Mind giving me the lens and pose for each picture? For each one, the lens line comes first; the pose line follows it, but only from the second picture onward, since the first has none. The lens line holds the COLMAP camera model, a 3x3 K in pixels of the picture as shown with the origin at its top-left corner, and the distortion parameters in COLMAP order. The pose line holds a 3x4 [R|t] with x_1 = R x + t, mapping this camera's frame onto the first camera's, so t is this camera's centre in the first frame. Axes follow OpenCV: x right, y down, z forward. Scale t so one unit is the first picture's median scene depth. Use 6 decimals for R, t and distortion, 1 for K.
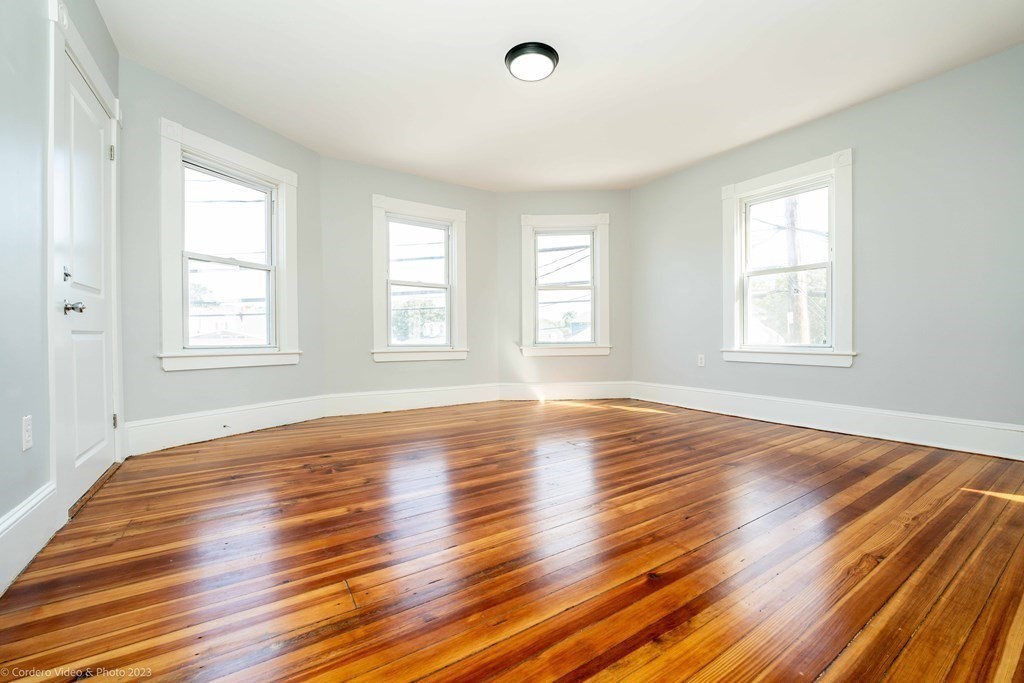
lens RADIAL K [[418.2, 0, 530.9], [0, 418.2, 337.8], [0, 0, 1]] dist [-0.020863, 0.000987]
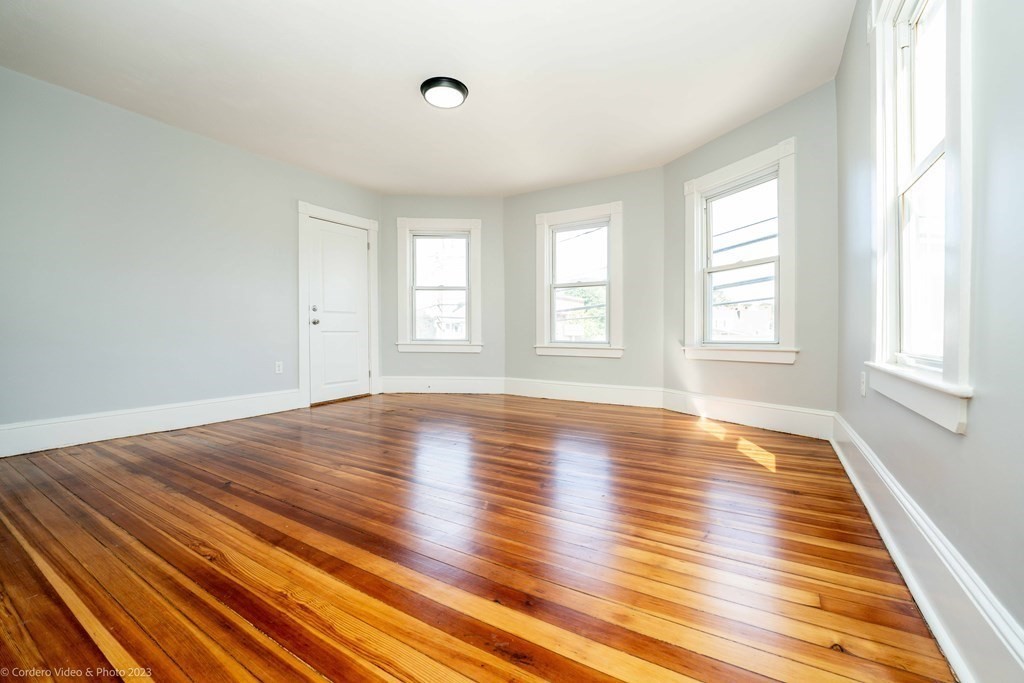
lens RADIAL K [[426.7, 0, 512.0], [0, 426.7, 341.5], [0, 0, 1]] dist [-0.025011, -0.000225]
pose [[0.400023, 0.018286, -0.916323, 0.908501], [-0.002920, 0.999821, 0.018677, -0.004527], [0.916501, -0.004796, 0.400005, 0.556361]]
